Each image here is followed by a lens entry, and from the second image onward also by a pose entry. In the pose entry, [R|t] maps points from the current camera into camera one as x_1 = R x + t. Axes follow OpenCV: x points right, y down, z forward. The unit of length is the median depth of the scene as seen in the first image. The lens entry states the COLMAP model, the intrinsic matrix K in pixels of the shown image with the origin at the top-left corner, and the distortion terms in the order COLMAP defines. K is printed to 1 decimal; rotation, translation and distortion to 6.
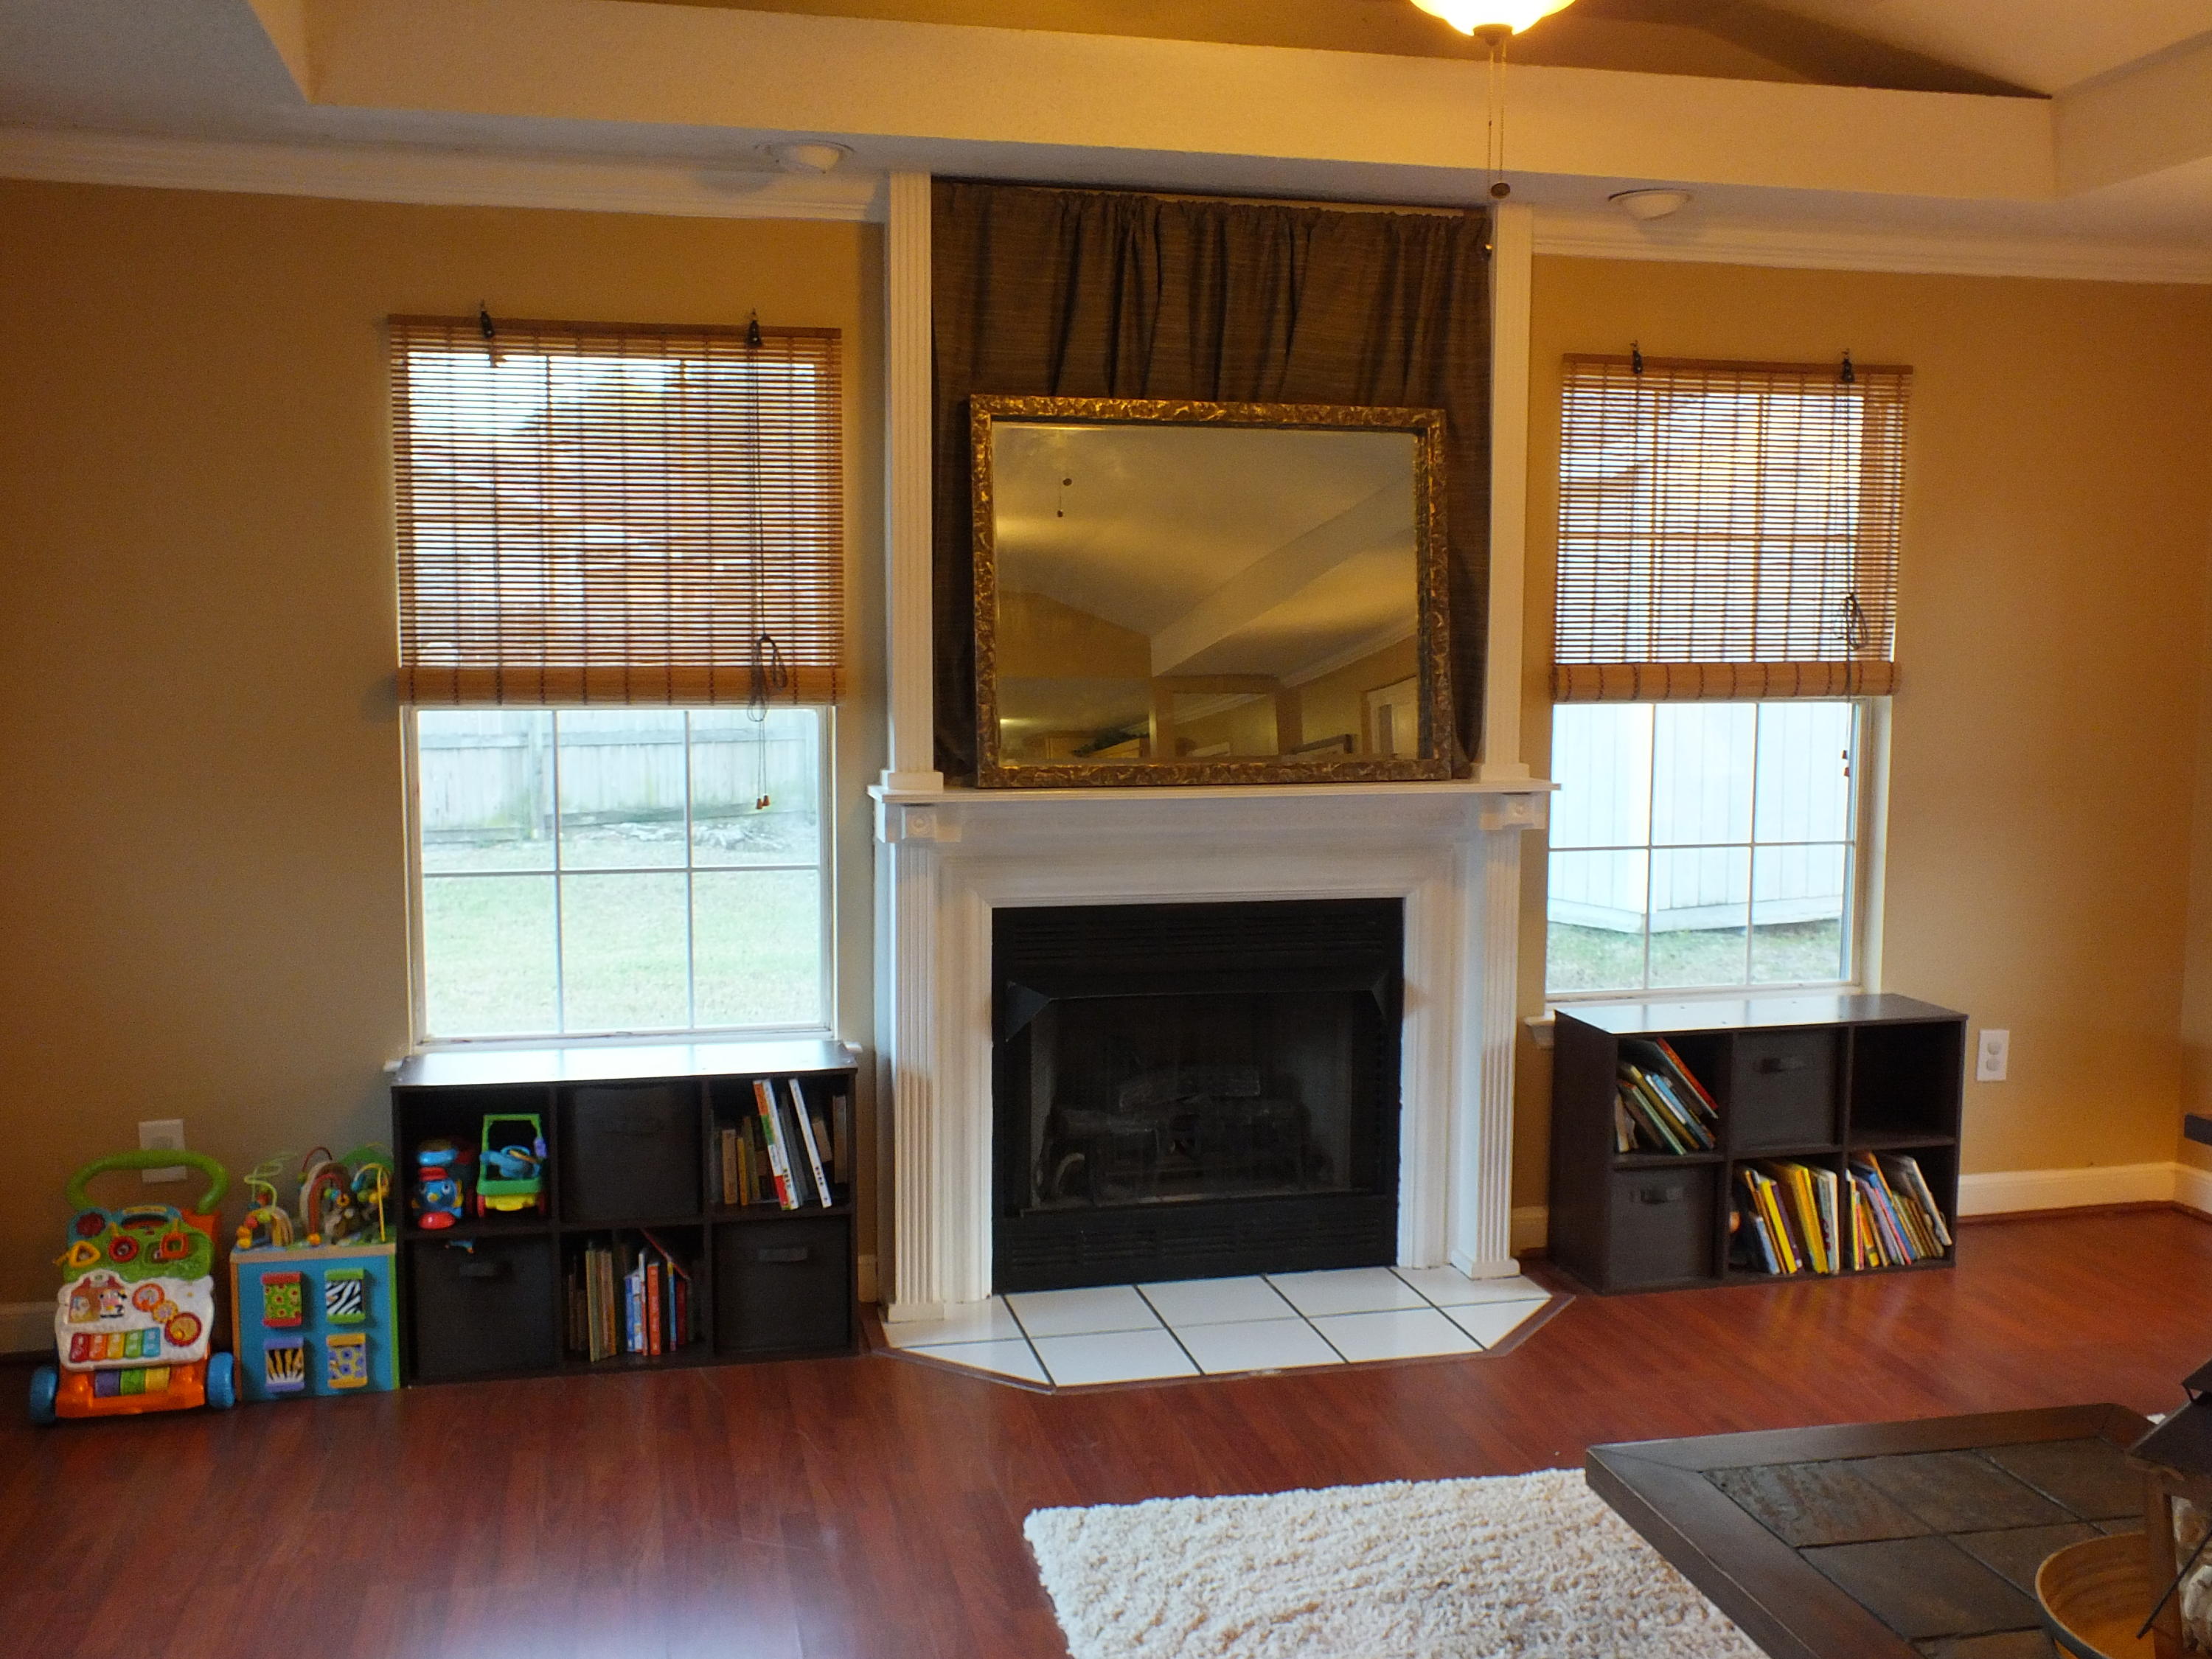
lens RADIAL K [[1763.7, 0, 1106.0], [0, 1763.7, 829.5], [0, 0, 1]] dist [-0.002240, -0.001816]
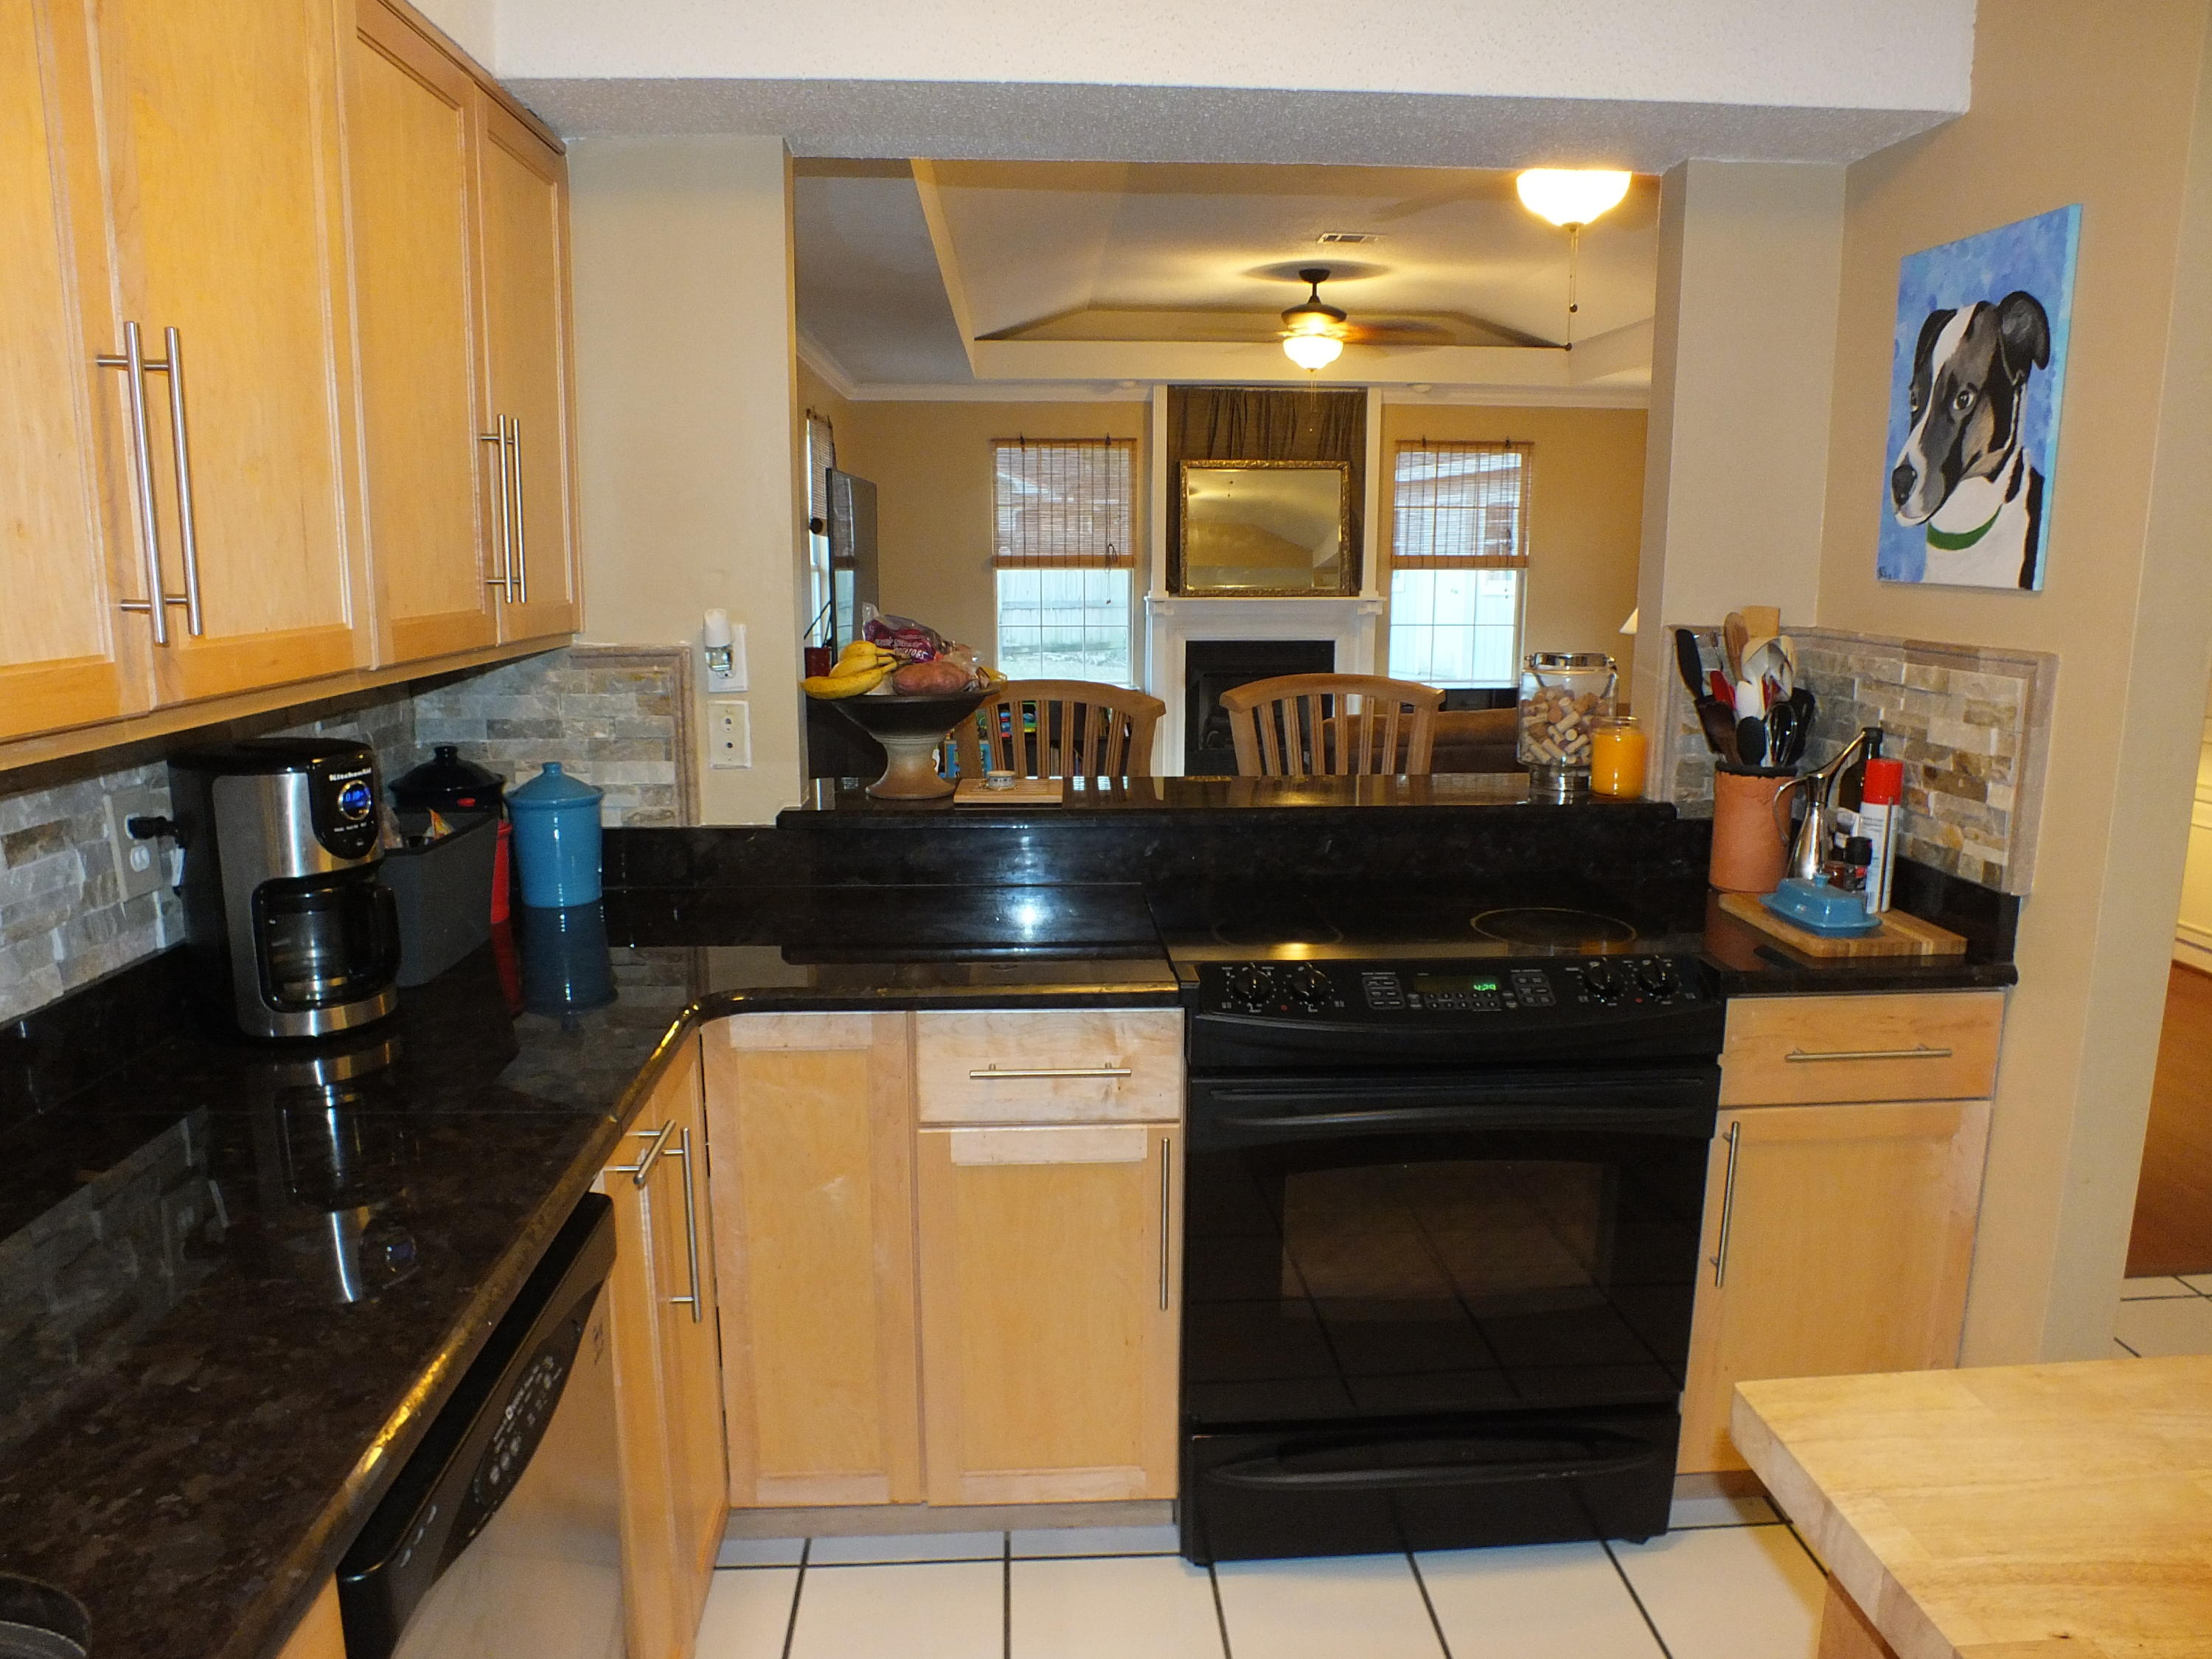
lens RADIAL K [[1480.3, 0, 1106.0], [0, 1480.3, 829.5], [0, 0, 1]] dist [-0.085833, 0.047267]
pose [[0.992417, 0.022966, -0.120751, 0.107376], [-0.012405, 0.996088, 0.087492, 0.145626], [0.122288, -0.085331, 0.988820, -1.440867]]
